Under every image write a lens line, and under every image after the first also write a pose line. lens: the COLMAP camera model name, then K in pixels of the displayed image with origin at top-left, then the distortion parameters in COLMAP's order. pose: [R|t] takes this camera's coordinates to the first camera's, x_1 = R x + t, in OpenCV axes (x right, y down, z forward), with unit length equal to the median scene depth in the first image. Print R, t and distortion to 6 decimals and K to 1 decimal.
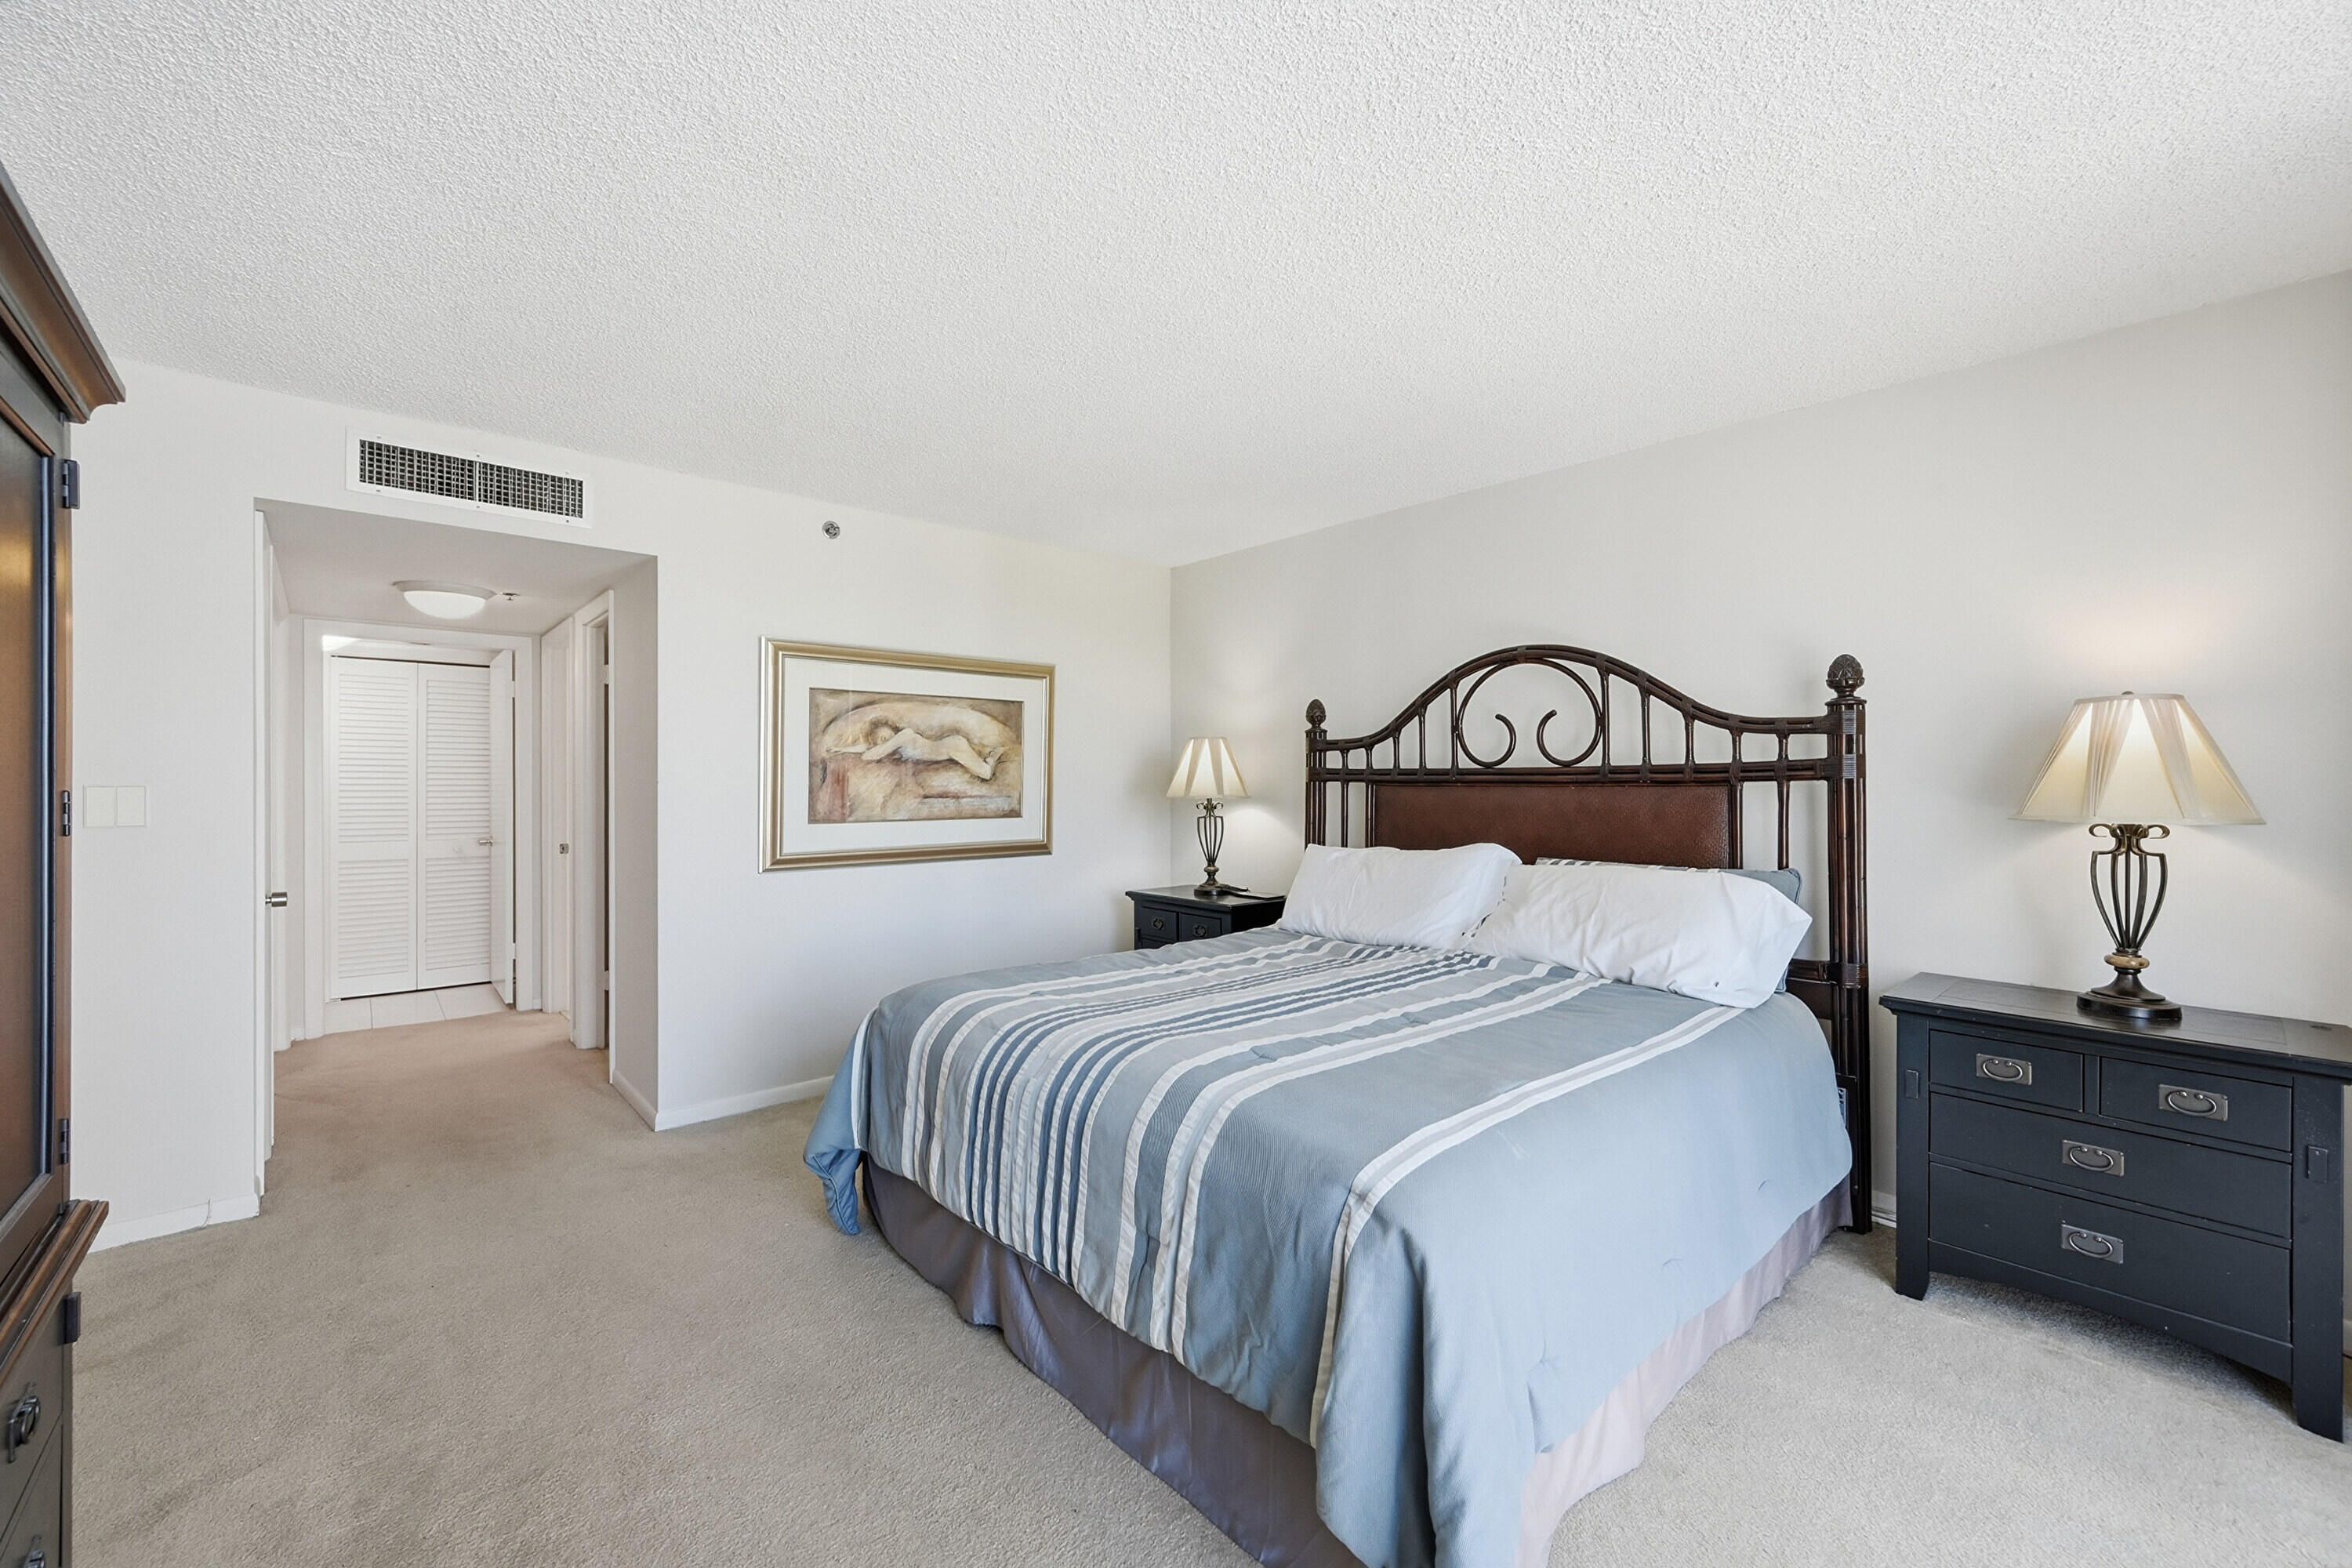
lens RADIAL K [[917.6, 0, 1256.7], [0, 917.6, 779.9], [0, 0, 1]] dist [-0.010996, -0.000123]
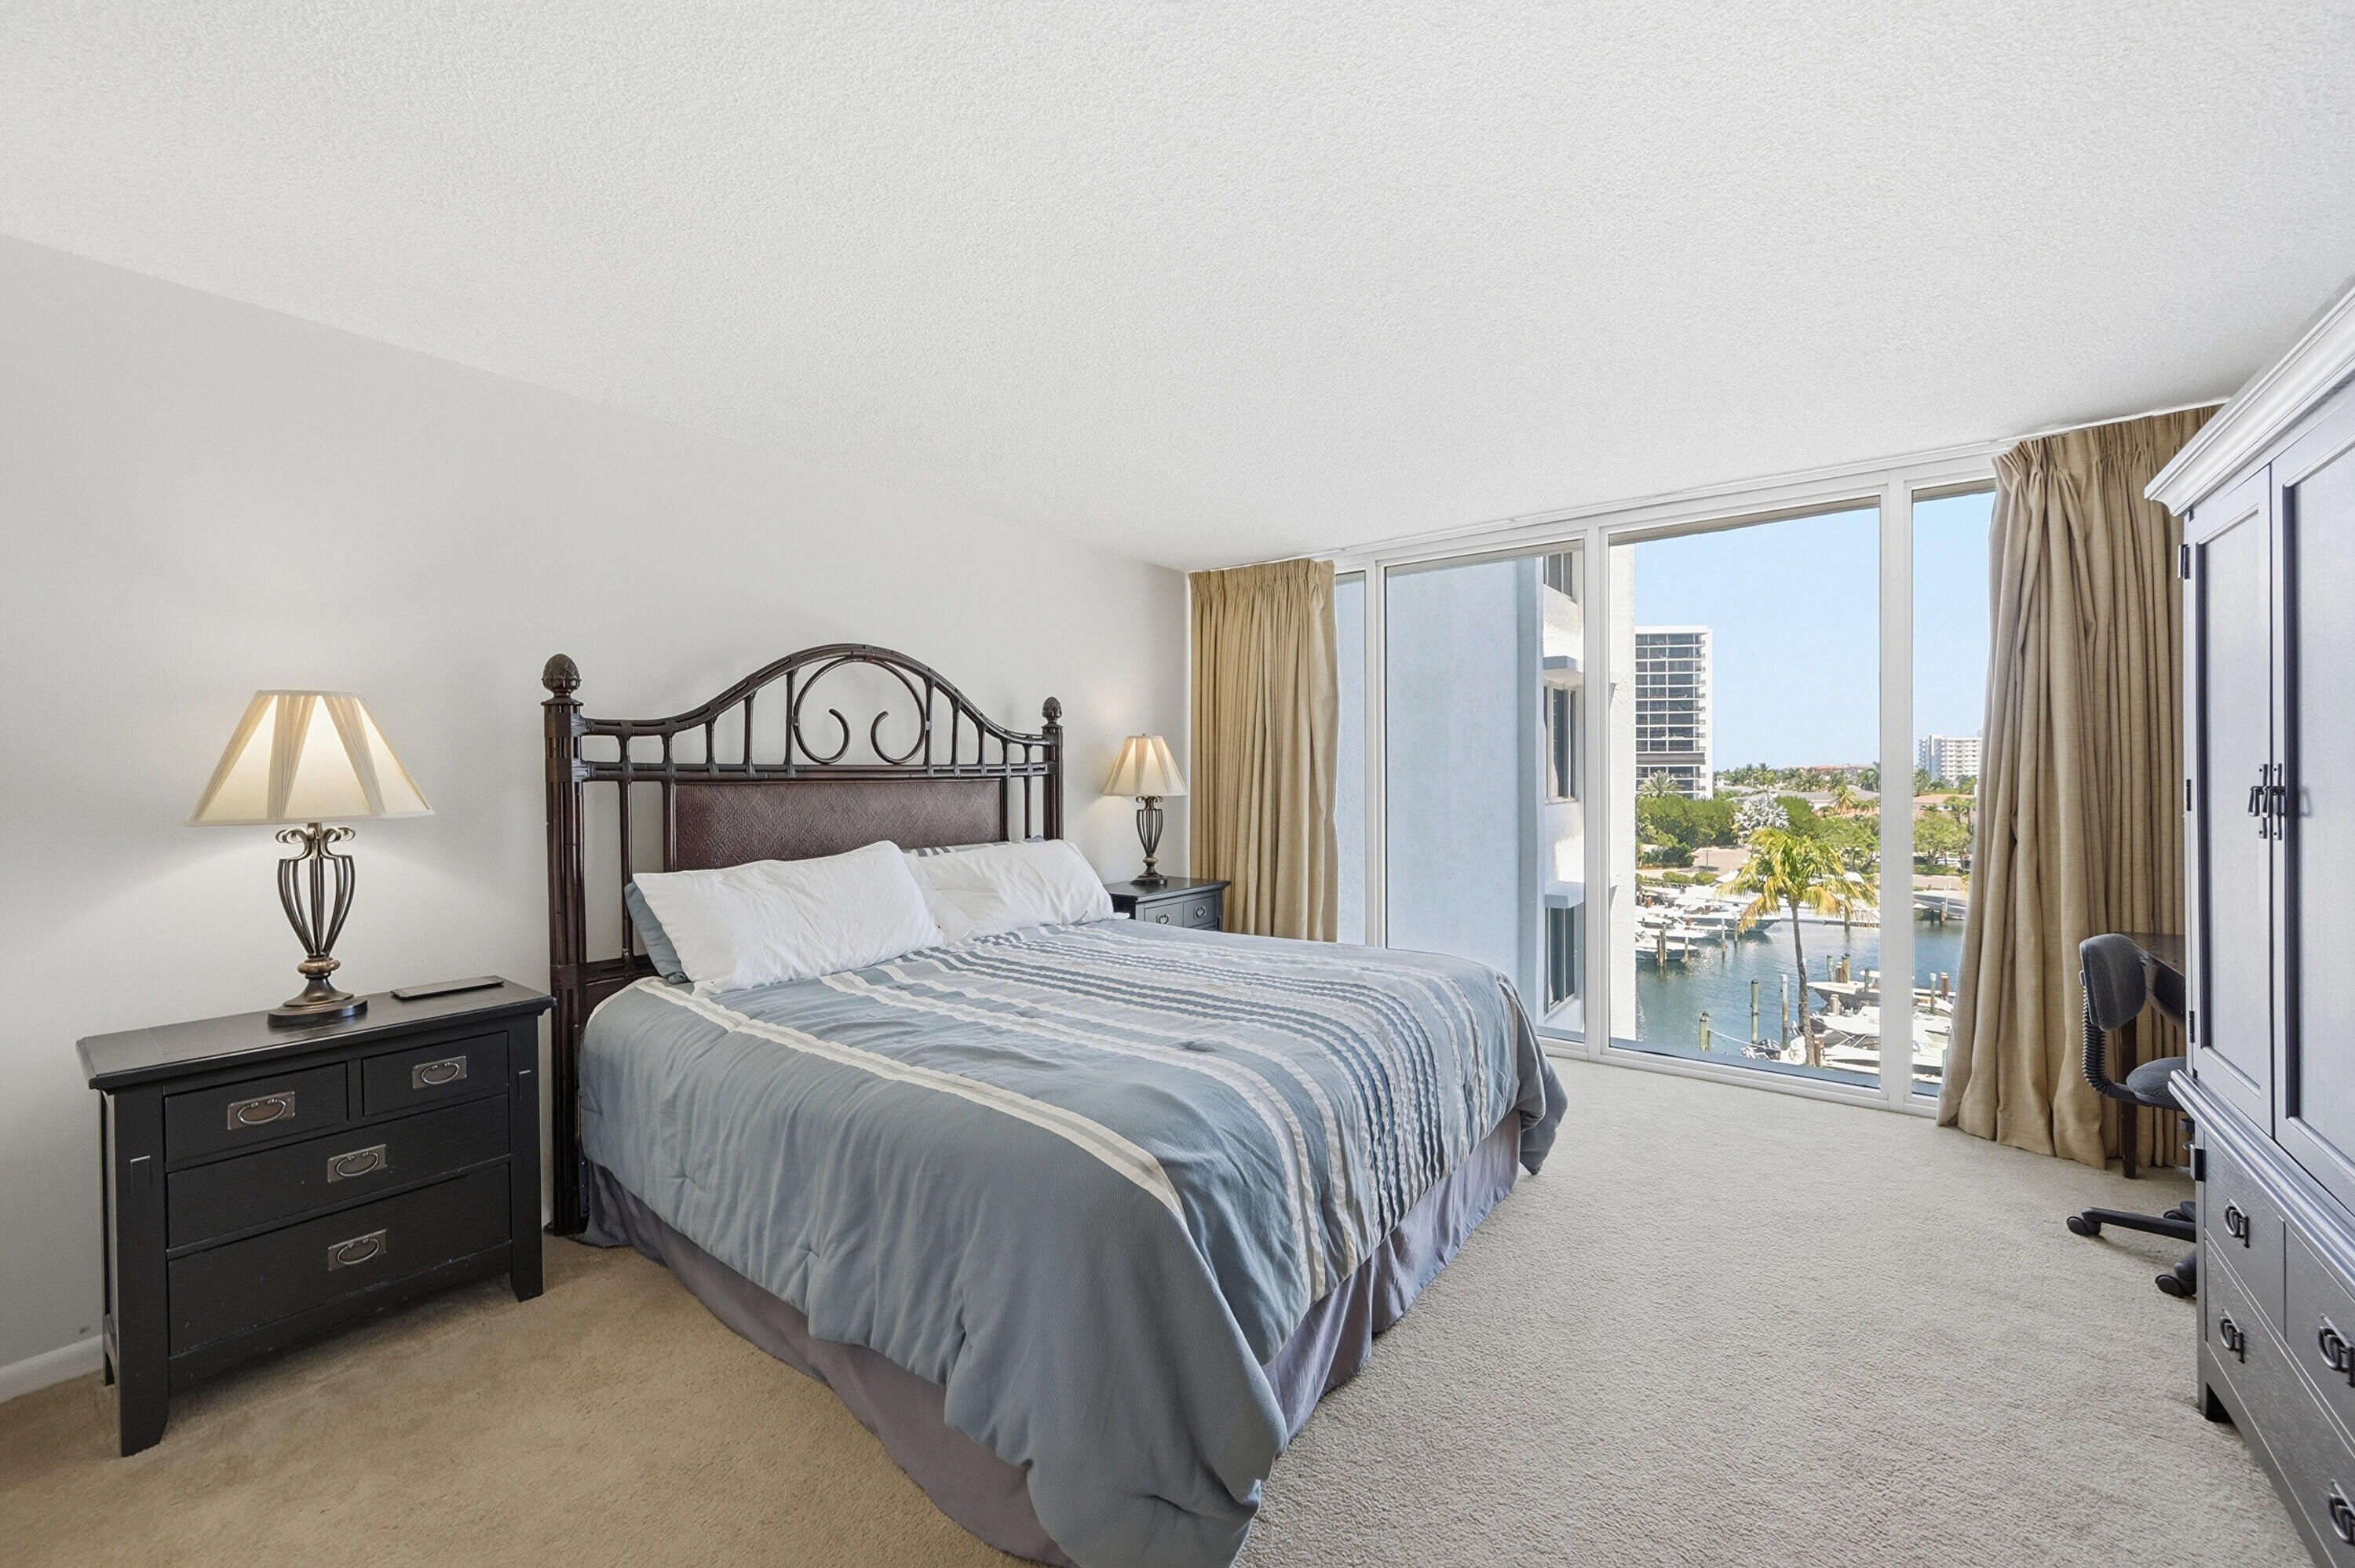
lens RADIAL K [[951.6, 0, 1183.3], [0, 951.6, 773.8], [0, 0, 1]] dist [0.003610, -0.000162]
pose [[-0.163087, 0.004872, 0.986600, -0.748759], [0.009540, 0.999949, -0.003360, 0.002990], [-0.986566, 0.008864, -0.163125, 0.765869]]
